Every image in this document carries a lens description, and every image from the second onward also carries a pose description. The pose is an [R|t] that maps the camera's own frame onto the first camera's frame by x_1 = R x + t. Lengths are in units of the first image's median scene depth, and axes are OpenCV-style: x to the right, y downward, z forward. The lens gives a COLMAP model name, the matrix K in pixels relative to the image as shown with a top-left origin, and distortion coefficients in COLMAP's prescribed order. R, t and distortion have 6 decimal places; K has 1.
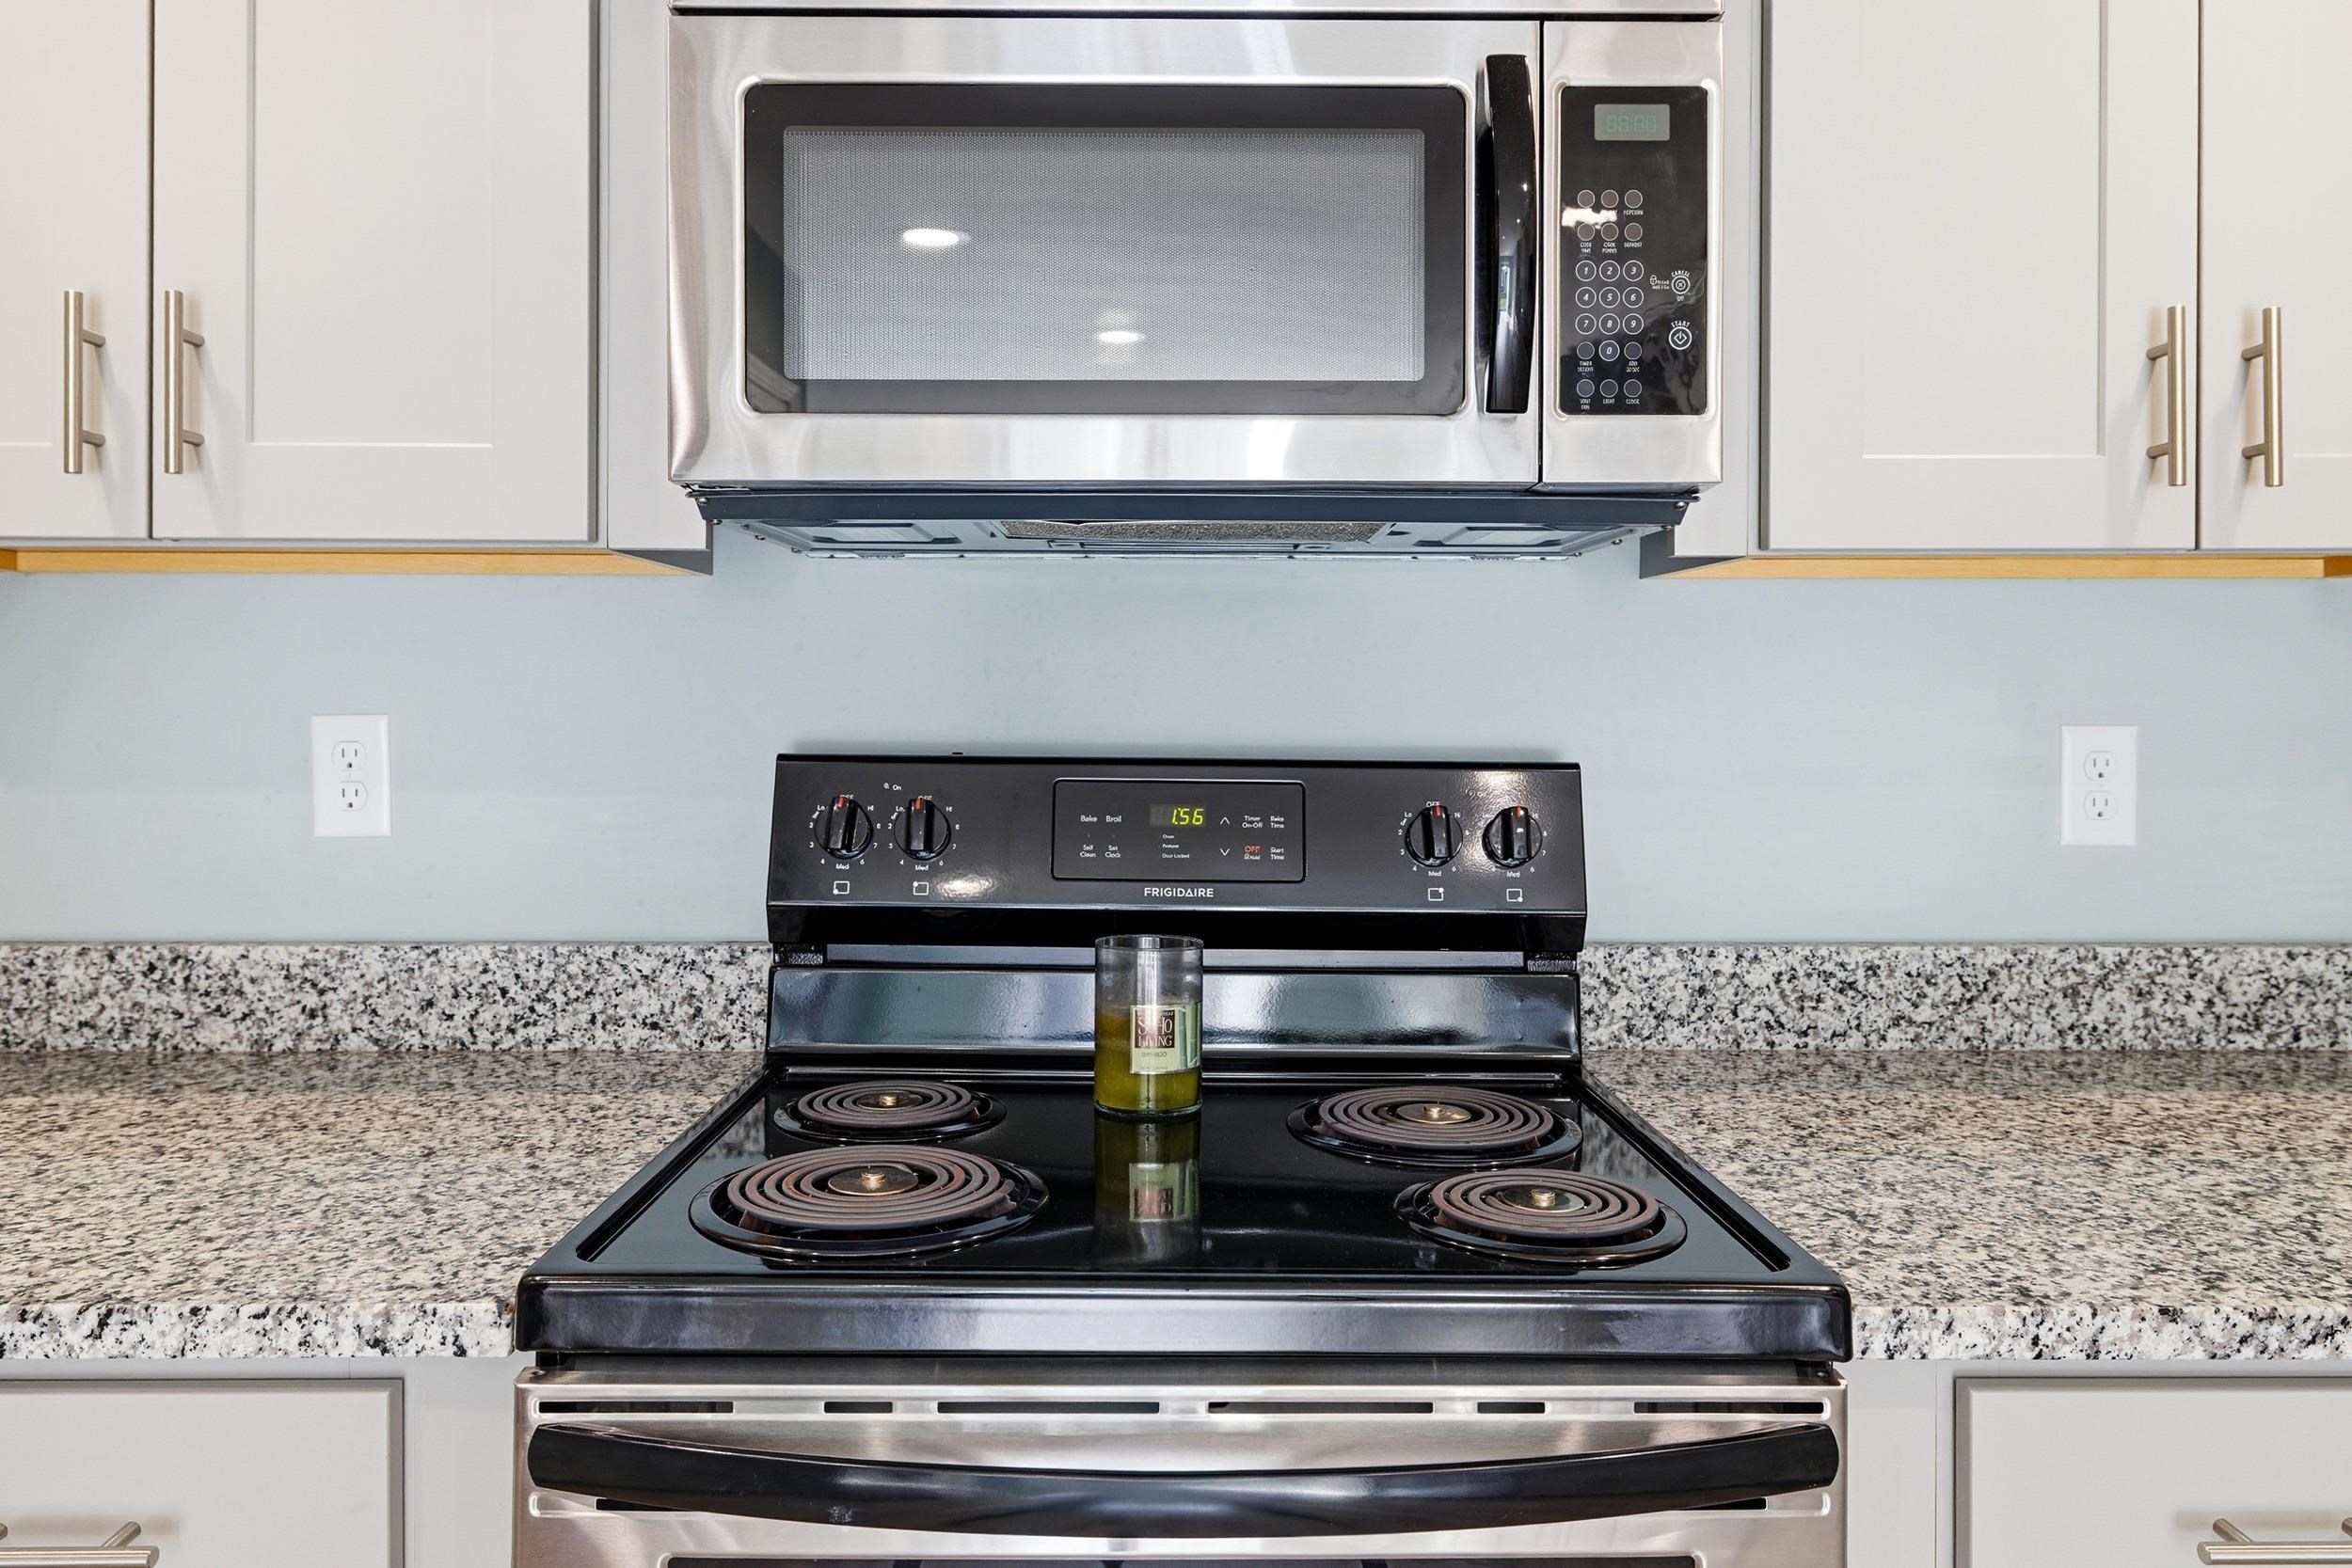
lens RADIAL K [[1616.1, 0, 1176.3], [0, 1616.1, 696.6], [0, 0, 1]] dist [0.002492, -0.000884]
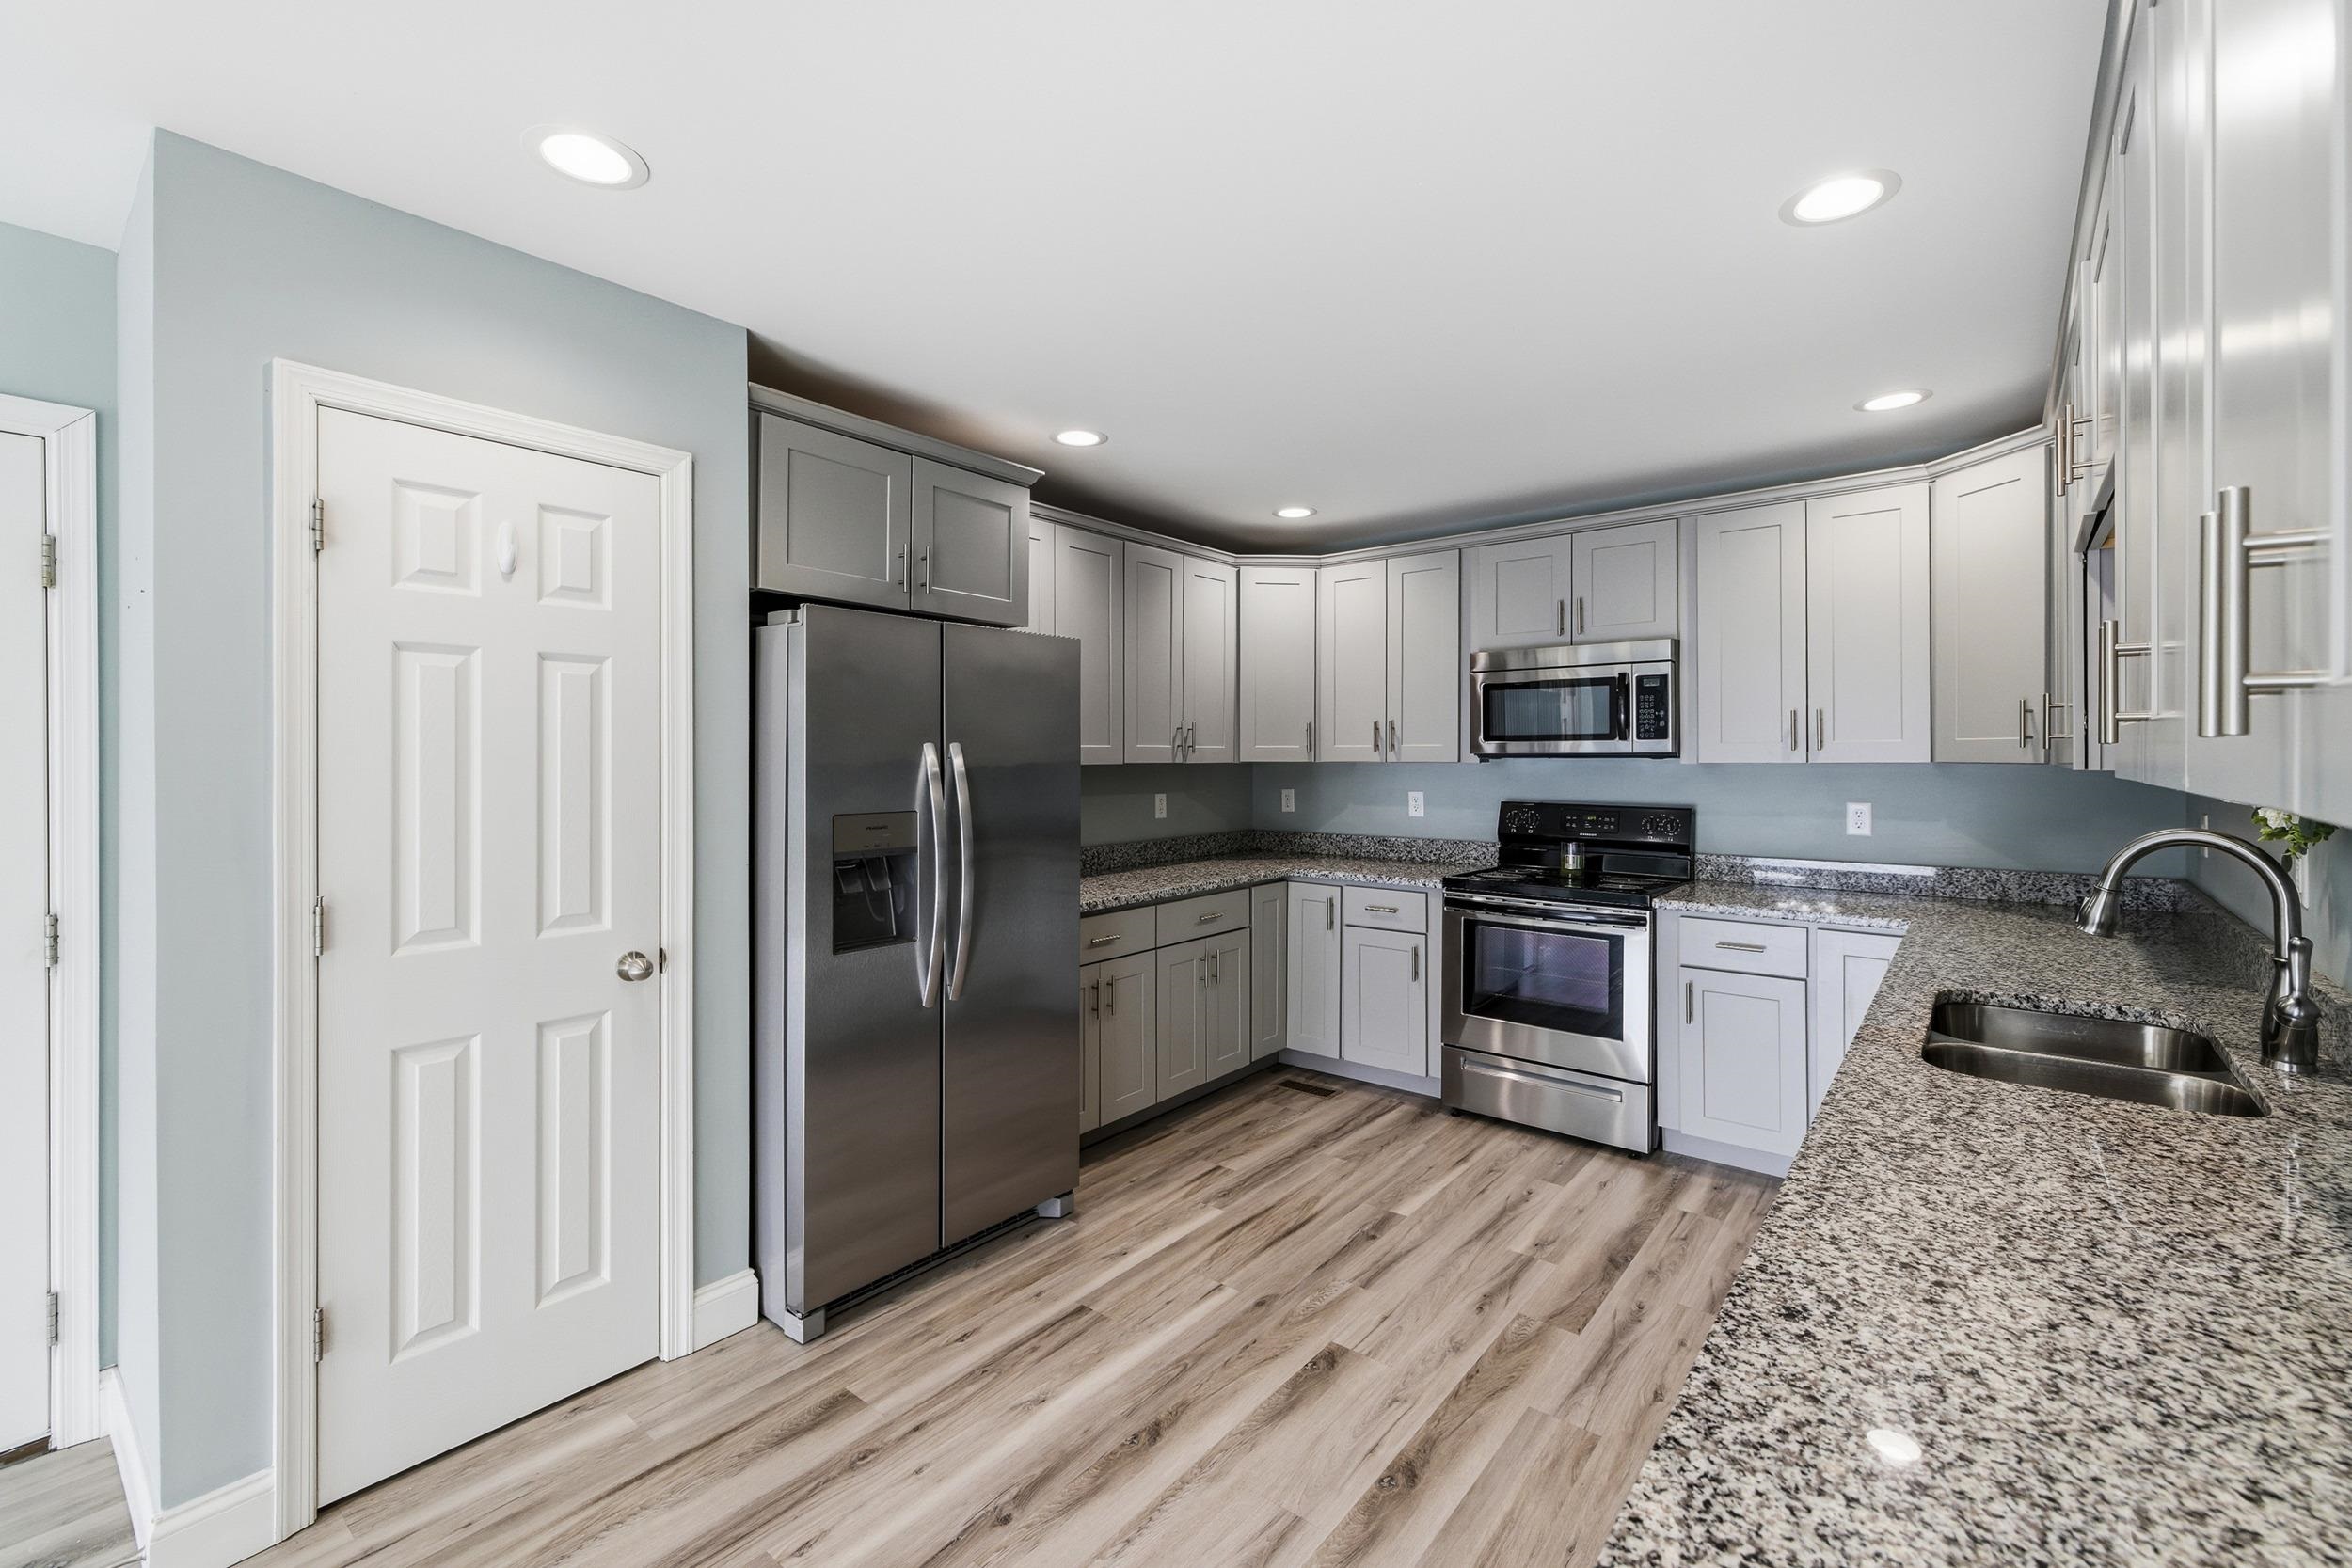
lens RADIAL K [[991.4, 0, 1175.9], [0, 991.4, 766.5], [0, 0, 1]] dist [0.004181, -0.000351]
pose [[0.773857, 0.002218, -0.633357, 1.016200], [0.000634, 0.999991, 0.004277, -0.095155], [0.633360, -0.003711, 0.773848, -2.190654]]
